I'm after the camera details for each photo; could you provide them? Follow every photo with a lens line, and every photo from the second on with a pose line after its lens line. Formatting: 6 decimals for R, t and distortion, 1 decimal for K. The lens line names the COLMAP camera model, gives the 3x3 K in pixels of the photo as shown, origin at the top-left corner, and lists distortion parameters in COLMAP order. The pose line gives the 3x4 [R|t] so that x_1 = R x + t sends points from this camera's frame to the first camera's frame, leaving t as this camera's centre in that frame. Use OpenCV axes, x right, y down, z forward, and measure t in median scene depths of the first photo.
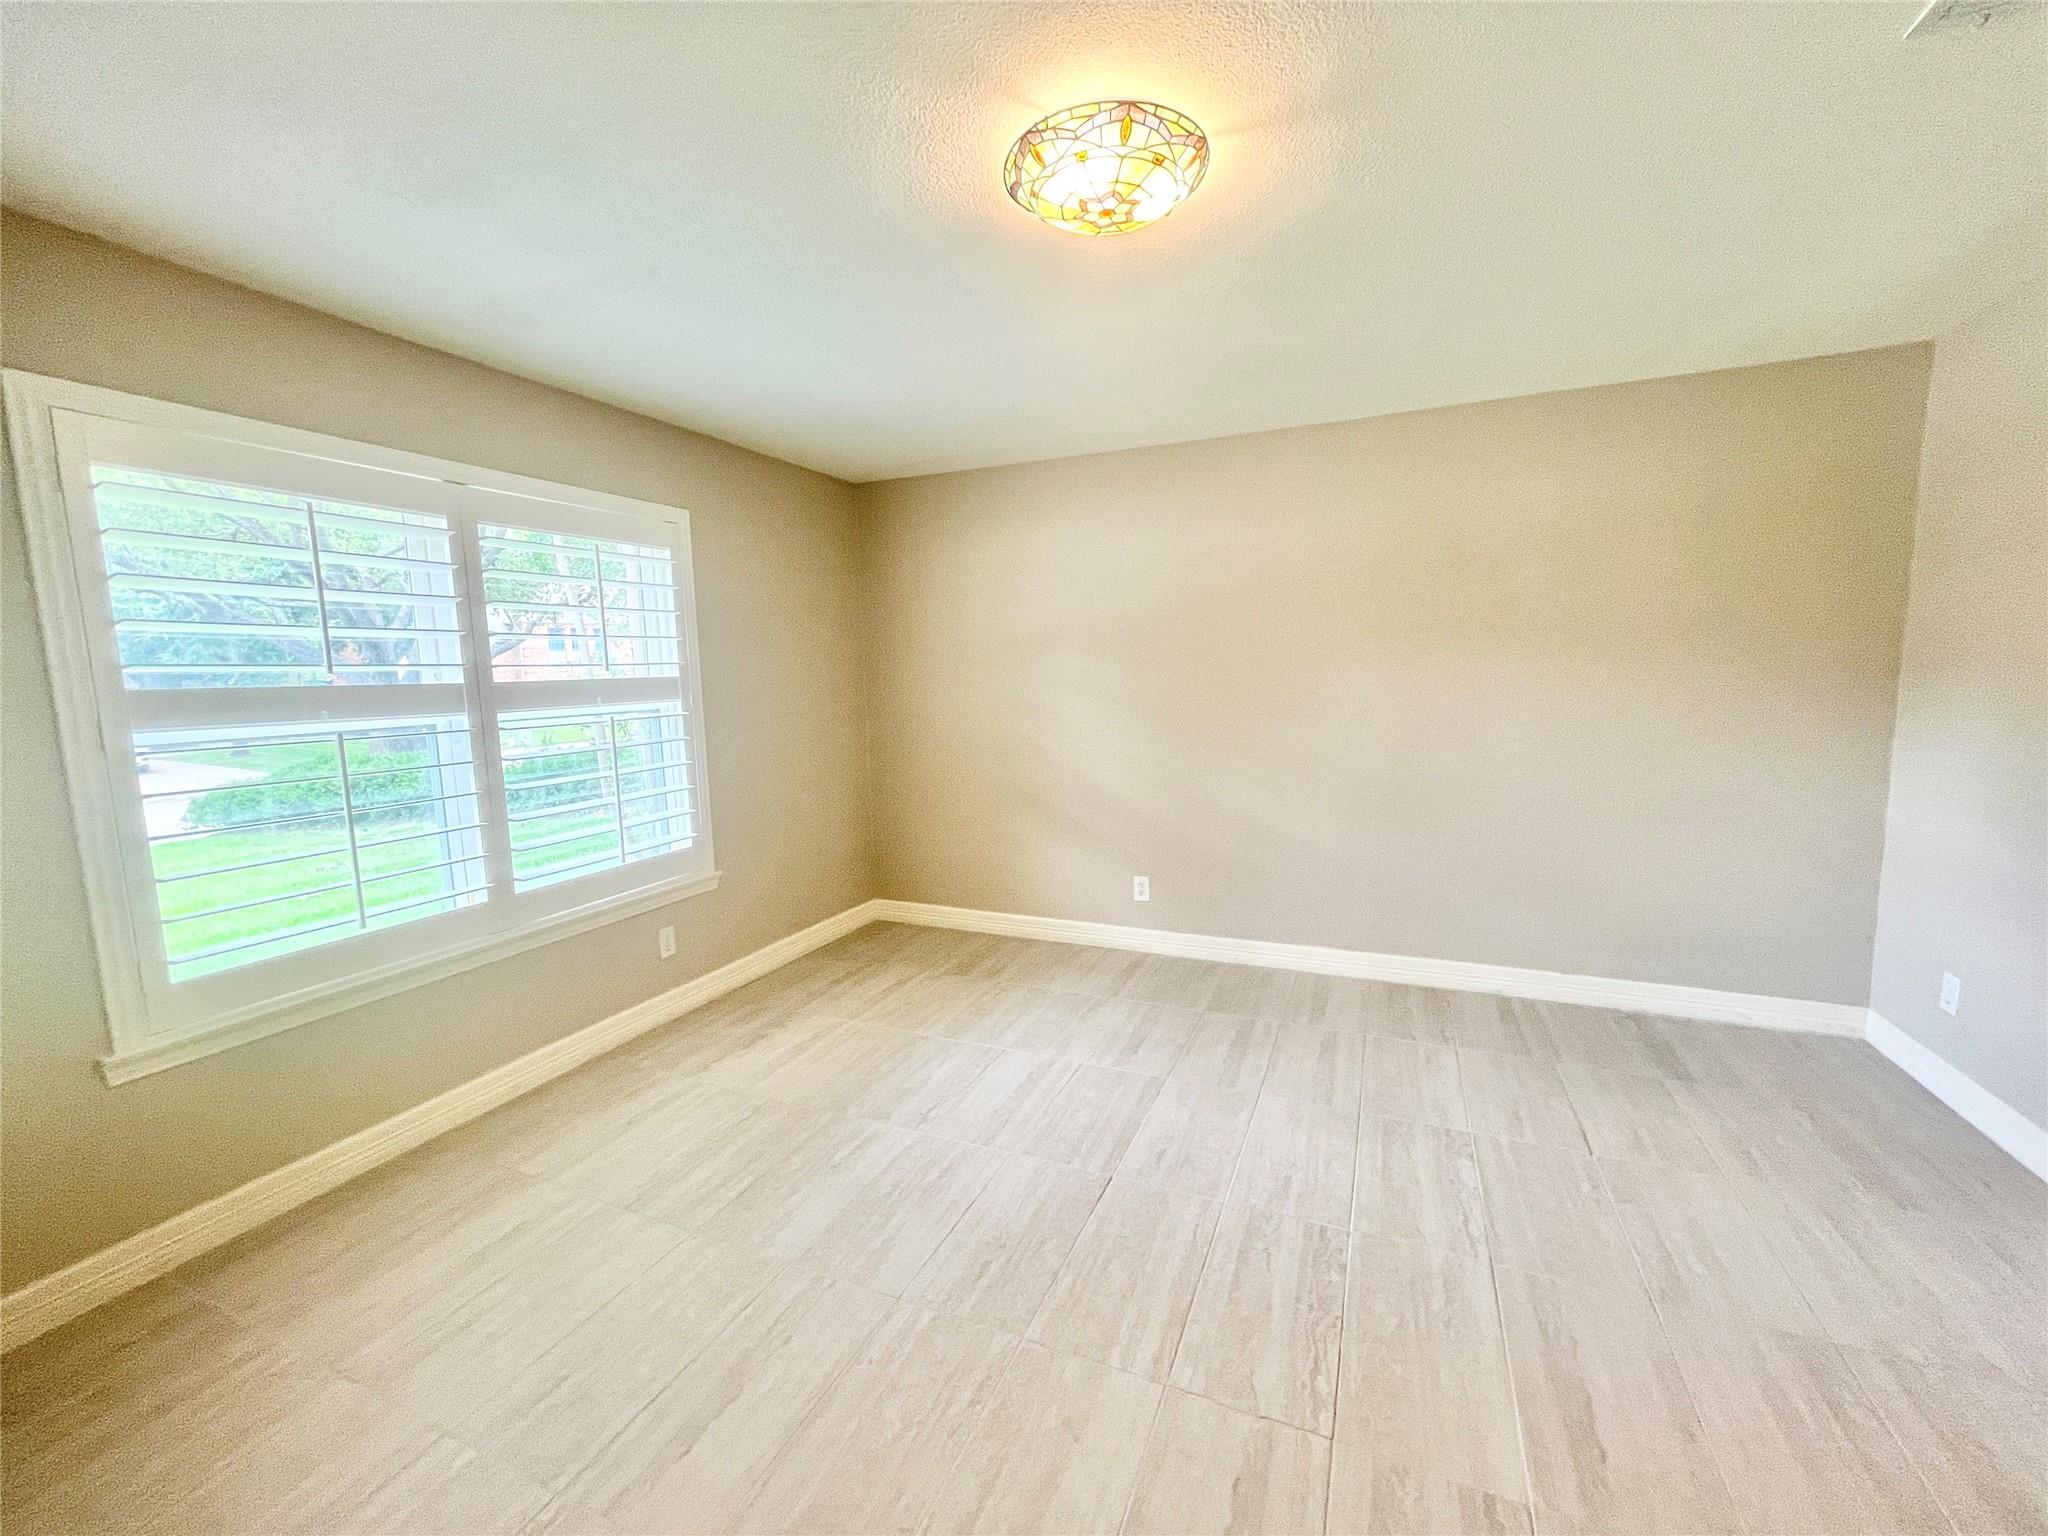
lens RADIAL K [[810.9, 0, 1024.0], [0, 810.9, 768.0], [0, 0, 1]] dist [-0.013847, -0.000020]
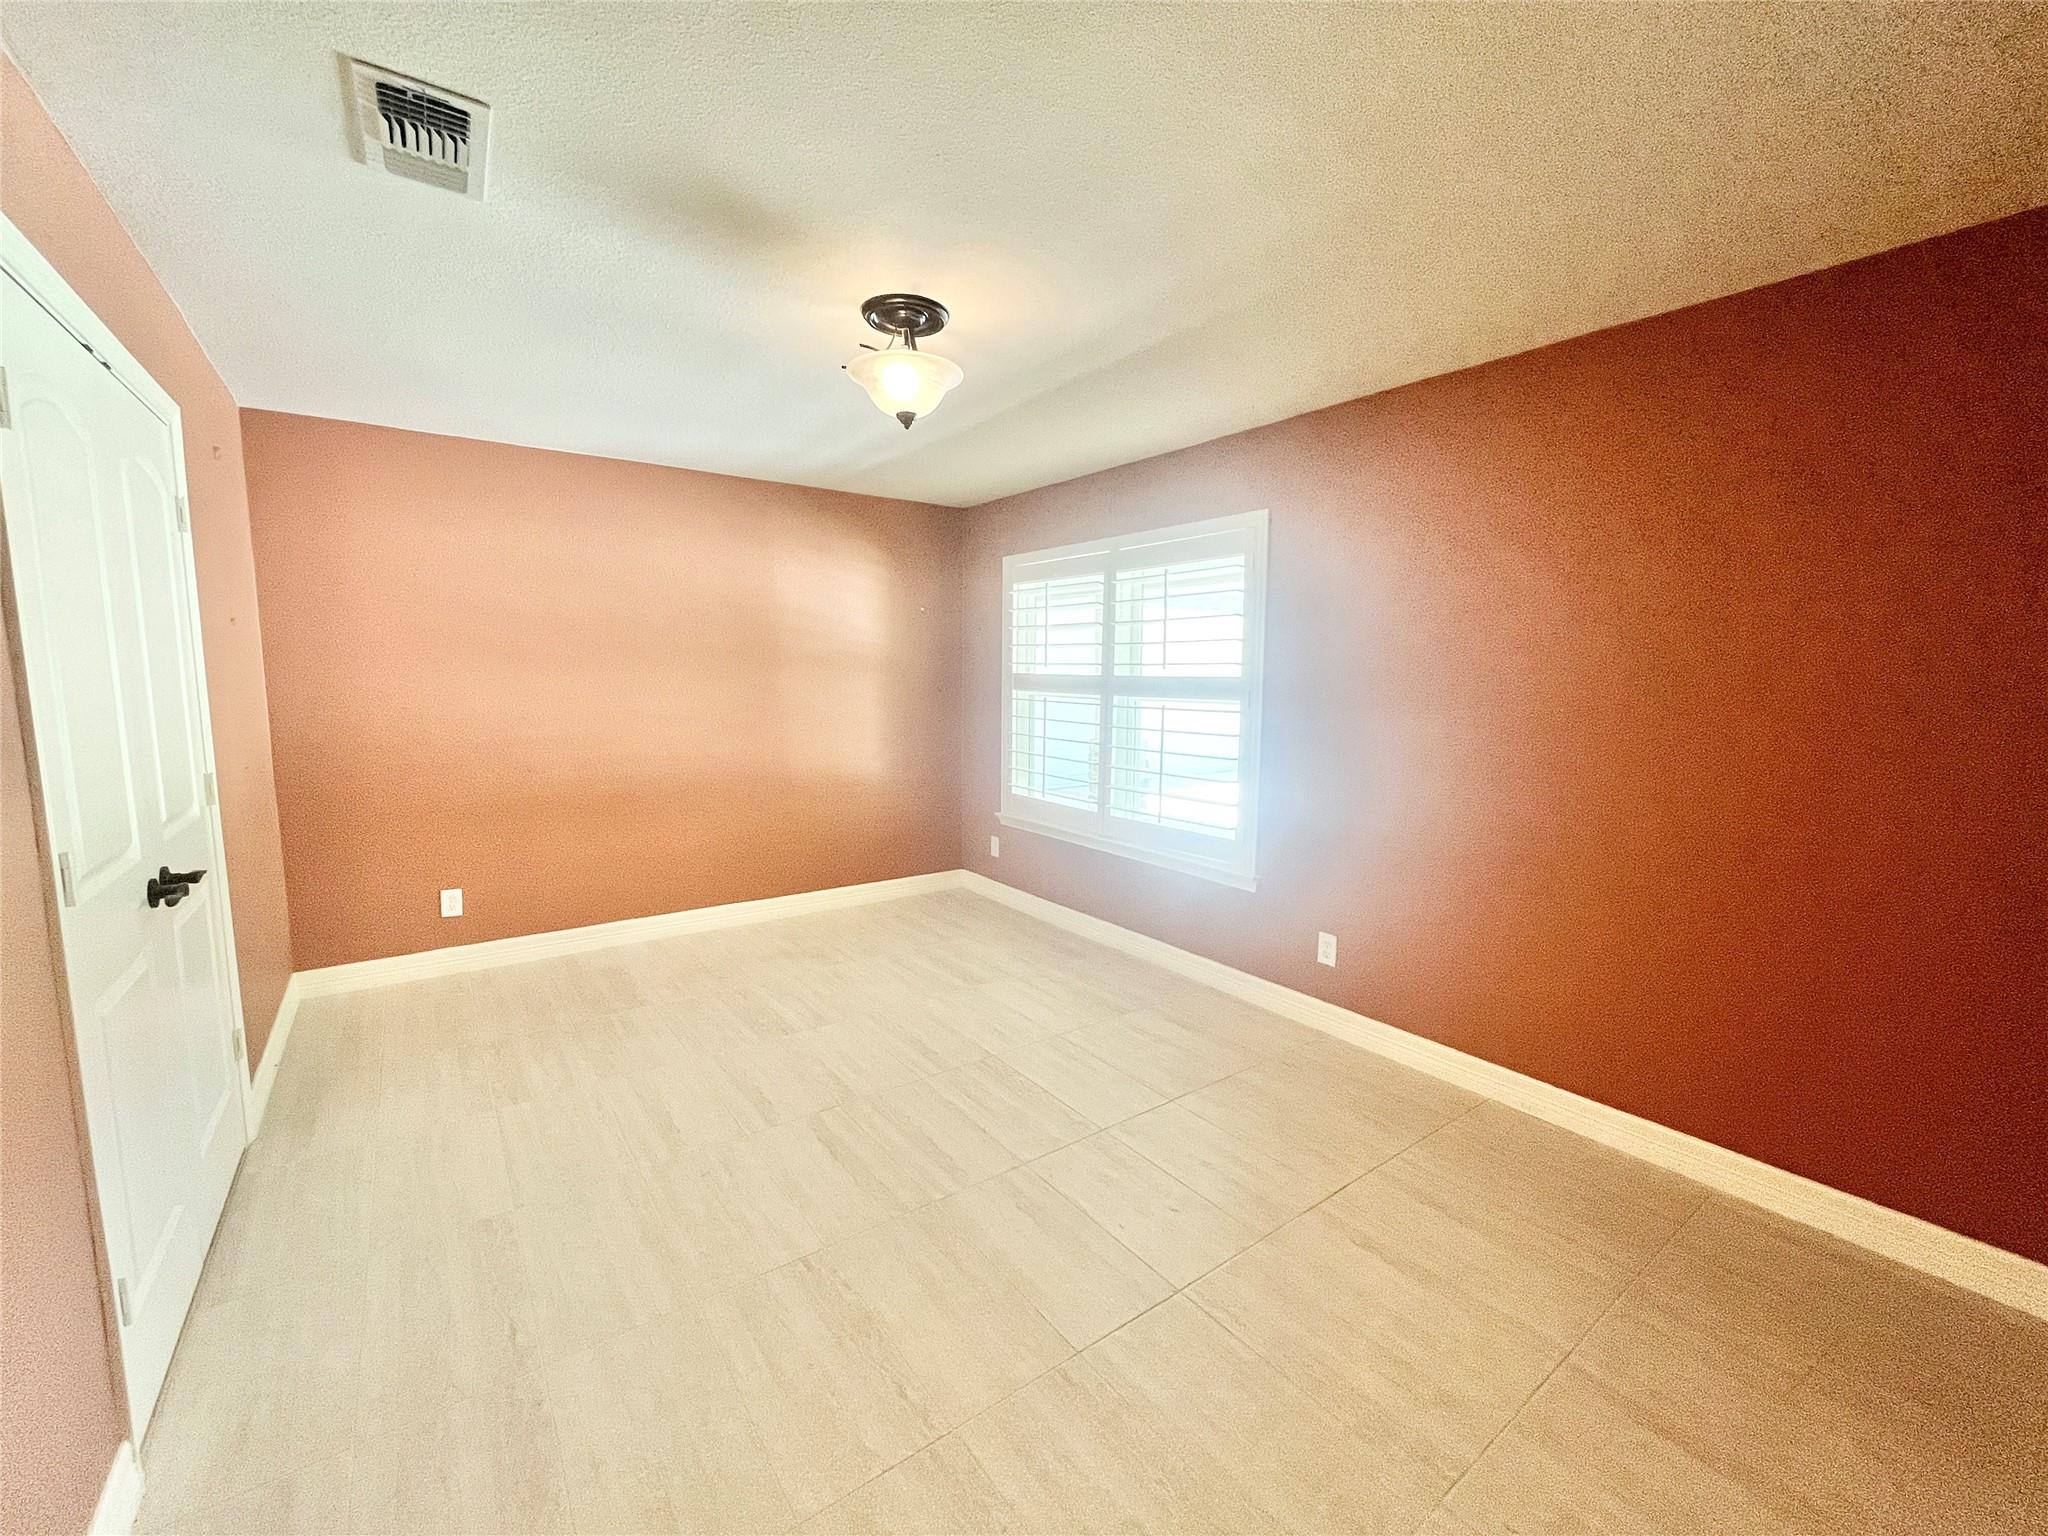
lens RADIAL K [[832.2, 0, 1024.0], [0, 832.2, 768.0], [0, 0, 1]] dist [0.010649, 0.000051]
pose [[-0.502435, 0.128983, -0.854940, 0.797405], [-0.097029, 0.974153, 0.203990, -0.238488], [0.859154, 0.185445, -0.476933, 1.620479]]
